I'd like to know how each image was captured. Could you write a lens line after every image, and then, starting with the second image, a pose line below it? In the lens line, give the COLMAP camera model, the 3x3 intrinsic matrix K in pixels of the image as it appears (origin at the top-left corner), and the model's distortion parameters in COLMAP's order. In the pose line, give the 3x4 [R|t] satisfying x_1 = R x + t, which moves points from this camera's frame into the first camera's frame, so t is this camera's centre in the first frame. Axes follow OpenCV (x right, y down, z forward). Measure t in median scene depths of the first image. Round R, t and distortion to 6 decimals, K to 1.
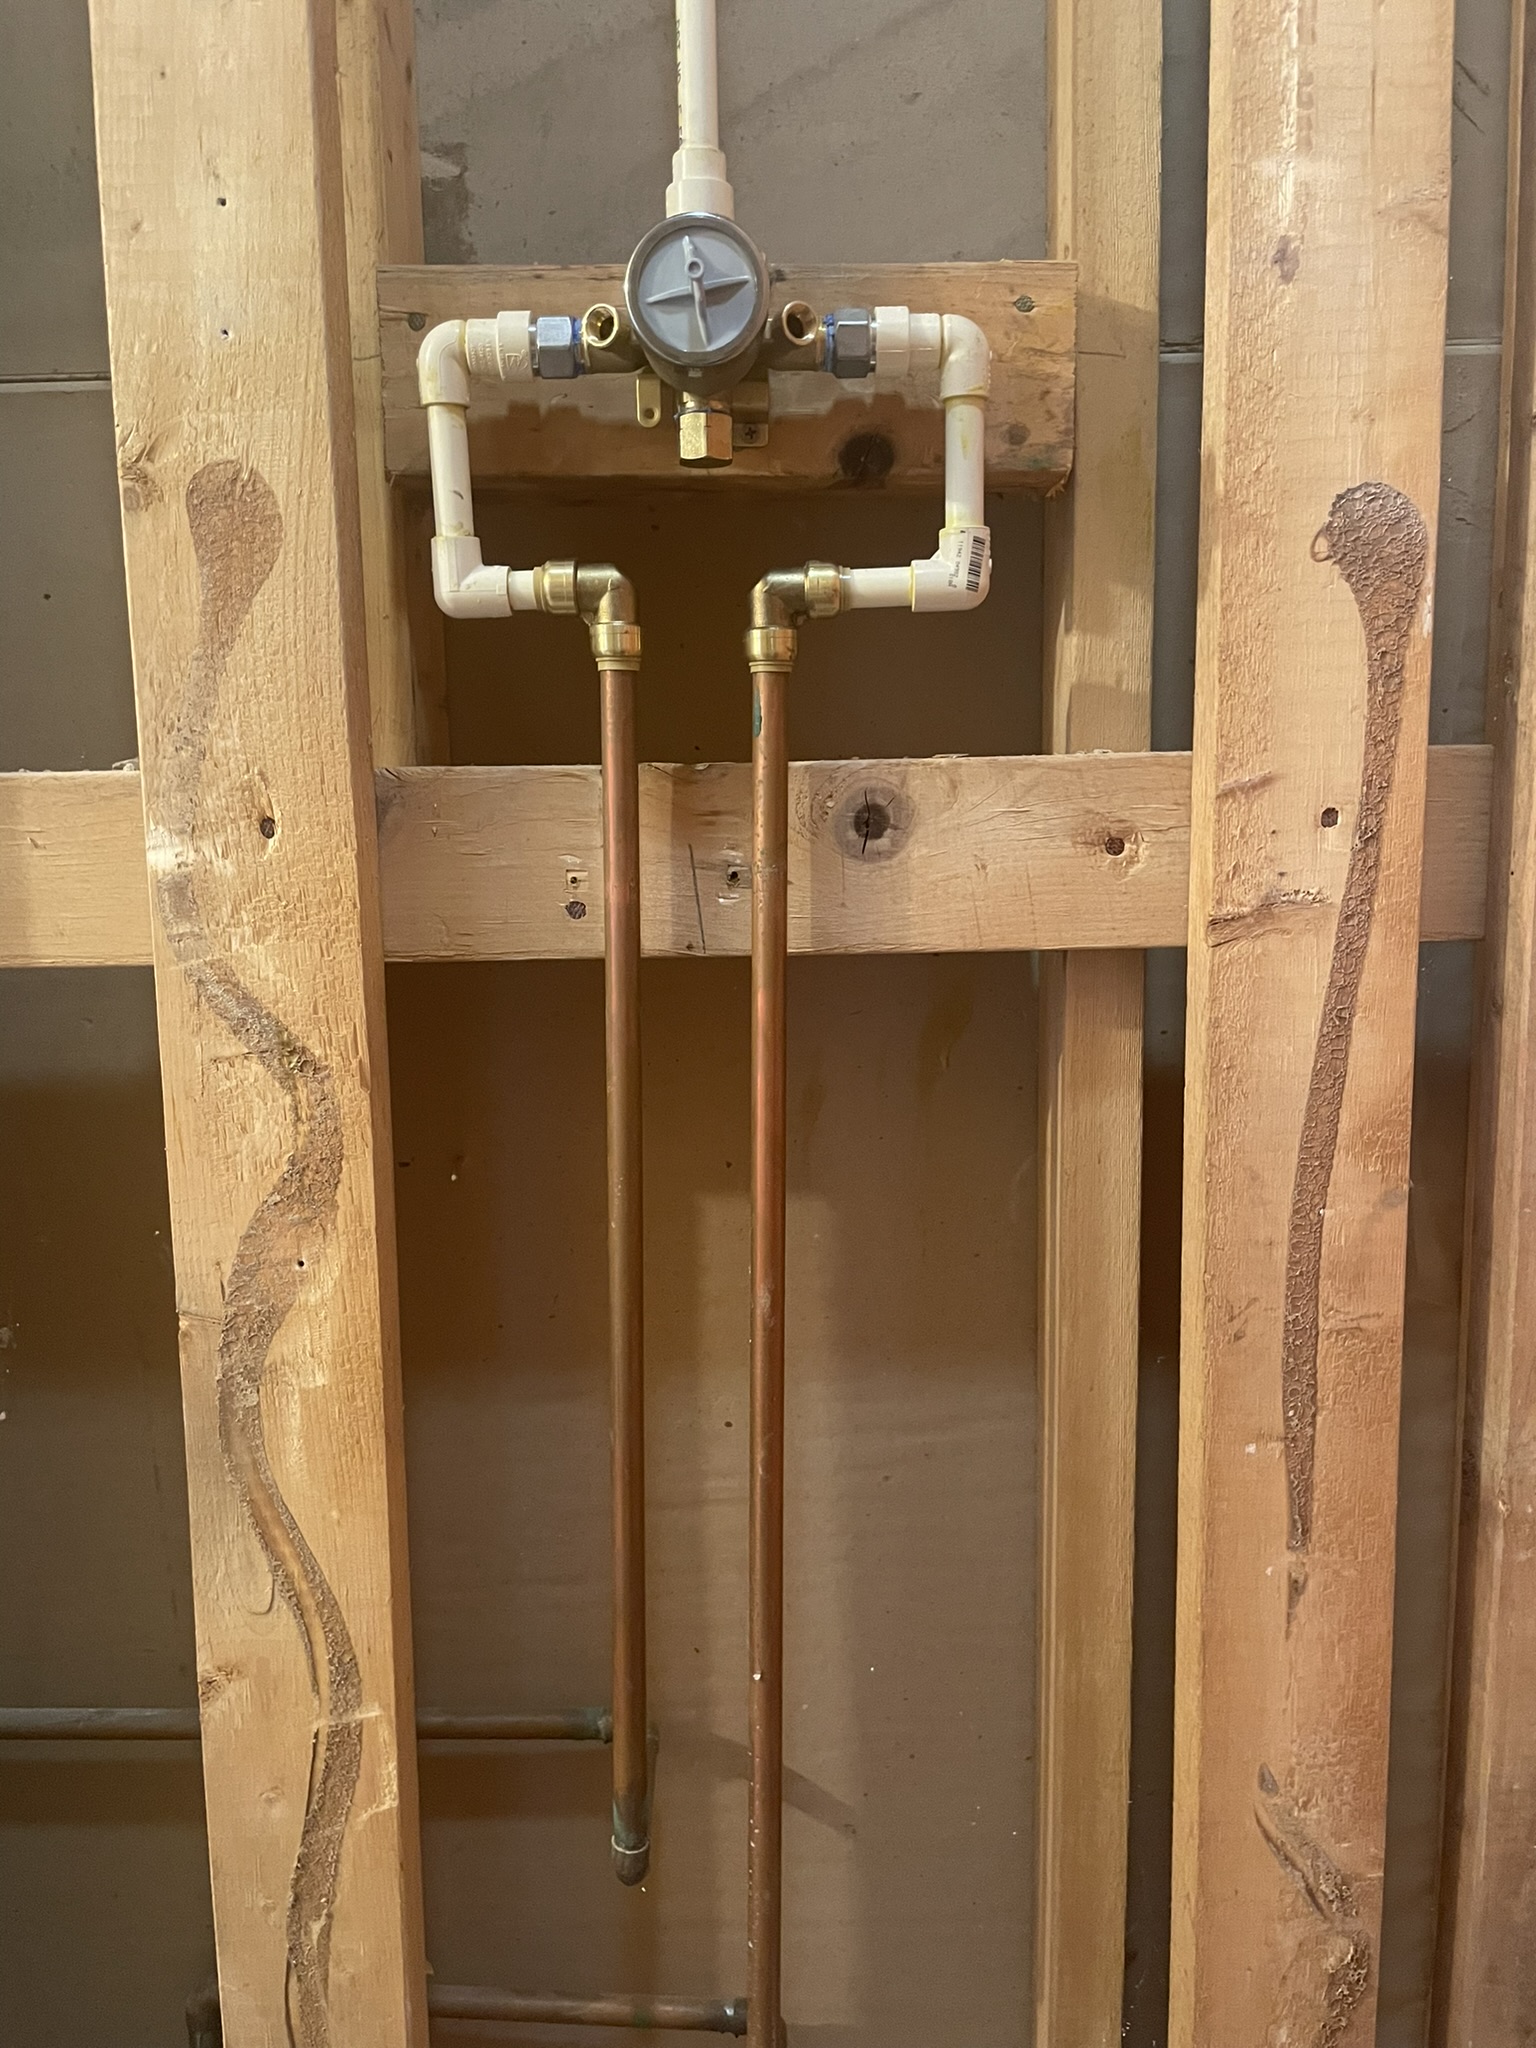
lens RADIAL K [[1553.3, 0, 751.1], [0, 1553.3, 1018.7], [0, 0, 1]] dist [0.089318, -0.123369]
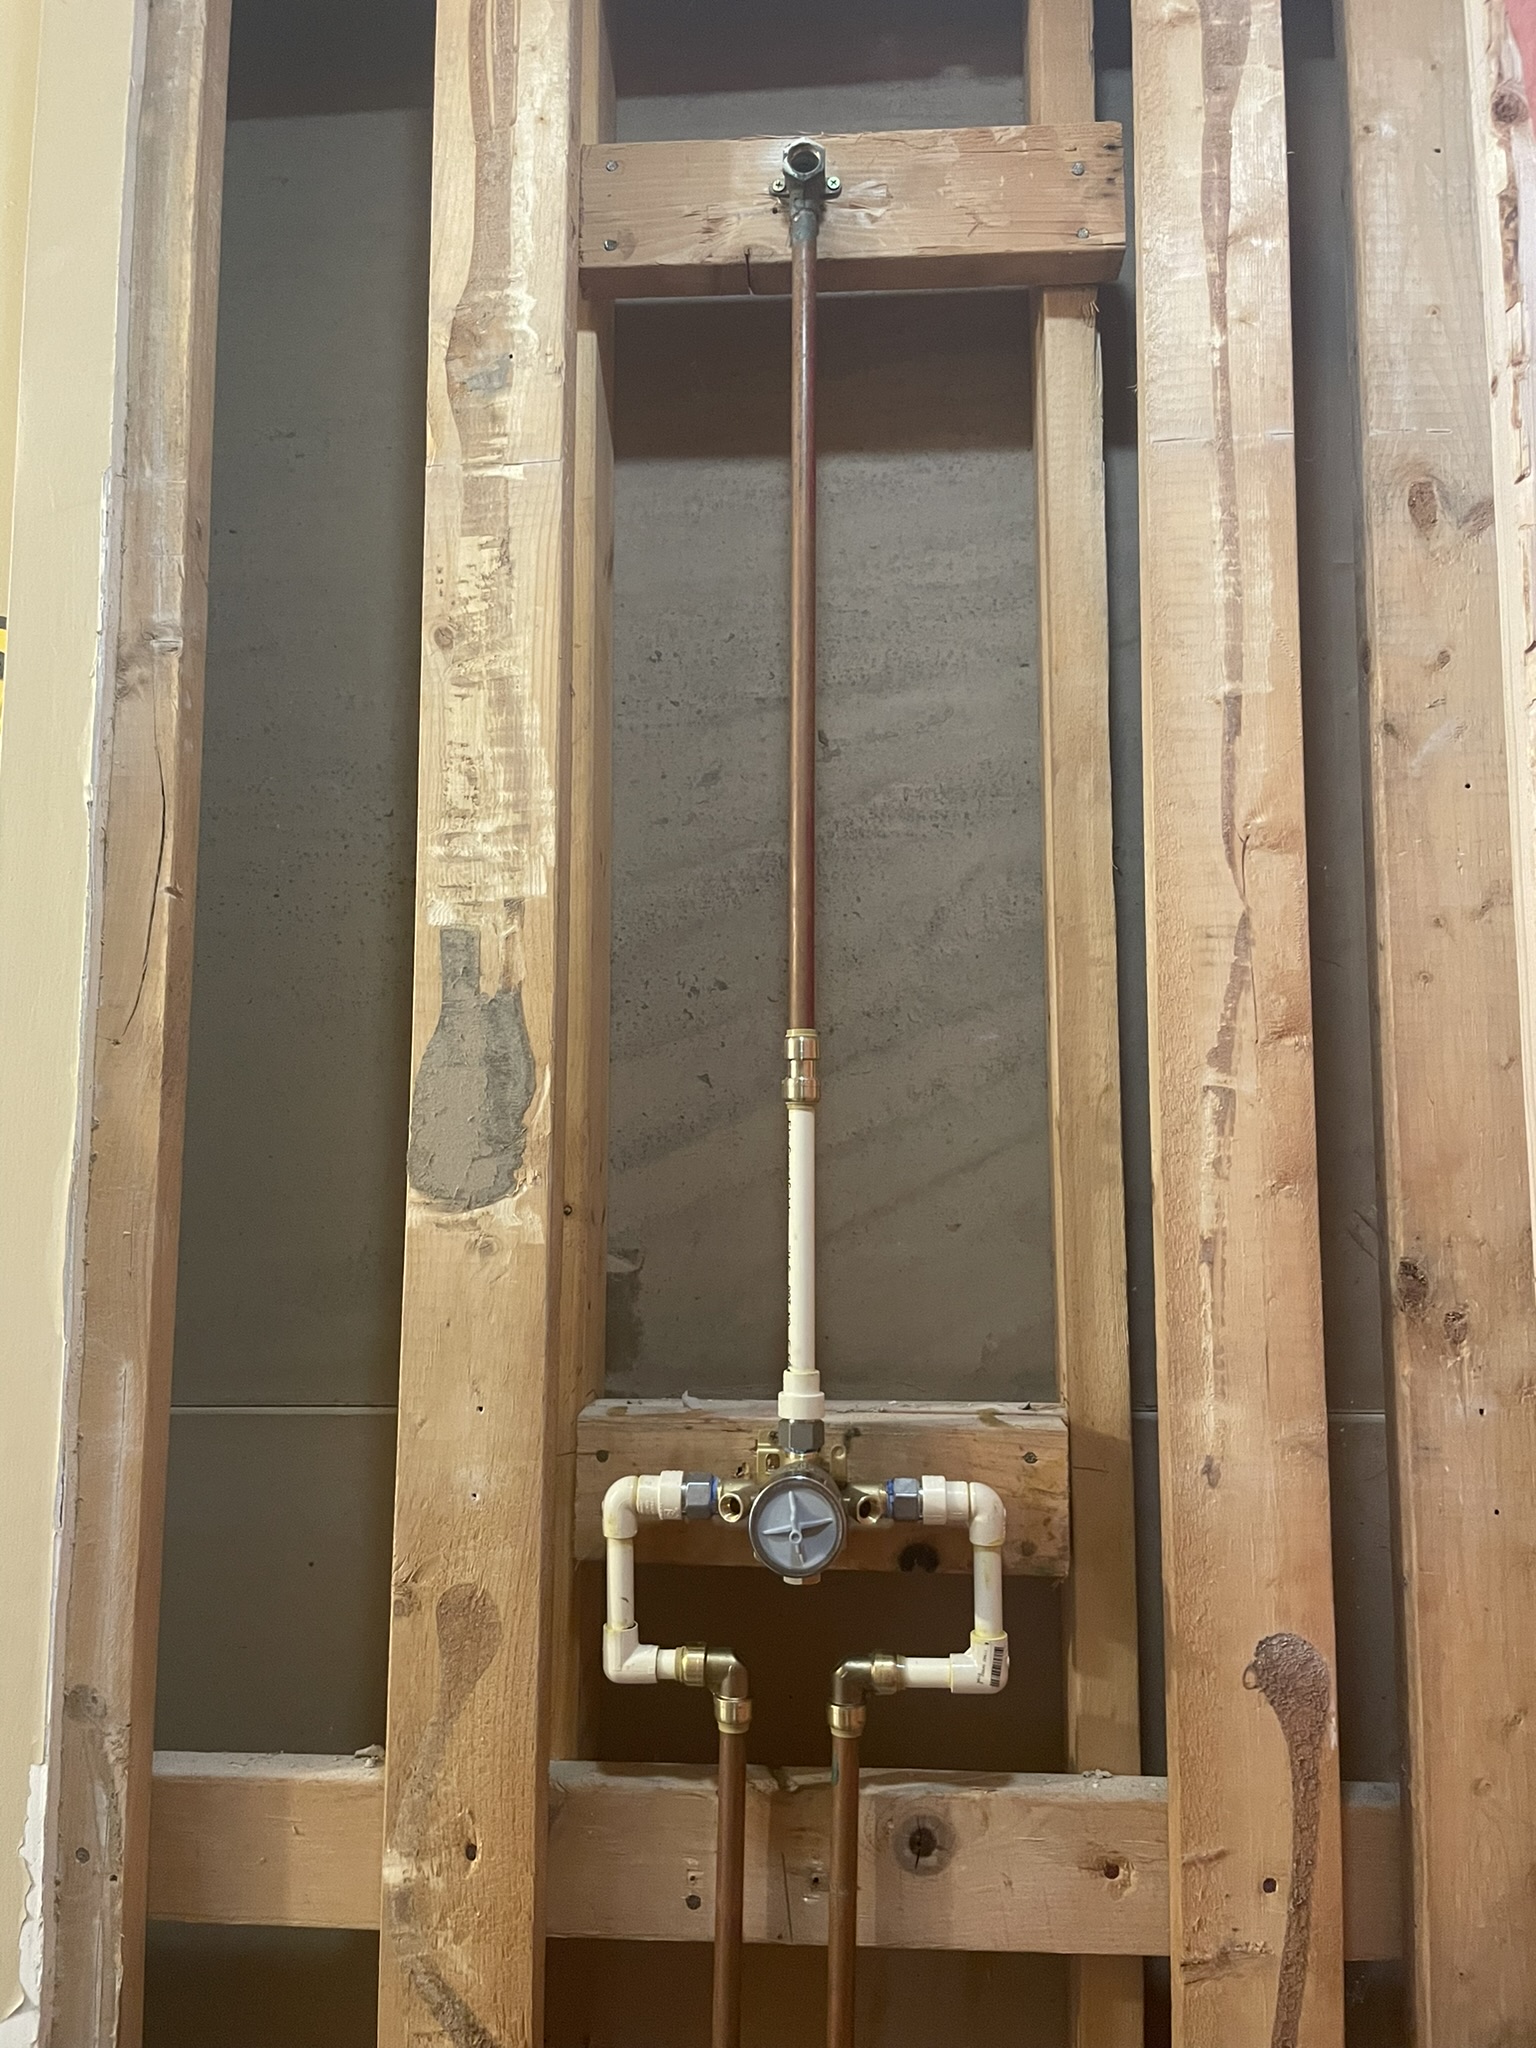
lens RADIAL K [[1553.3, 0, 752.0], [0, 1553.3, 1020.0], [0, 0, 1]] dist [0.089318, -0.123369]
pose [[0.997811, 0.017740, -0.063701, 0.007322], [-0.032248, 0.971563, -0.234576, -0.506150], [0.057729, 0.236117, 0.970008, -0.474962]]
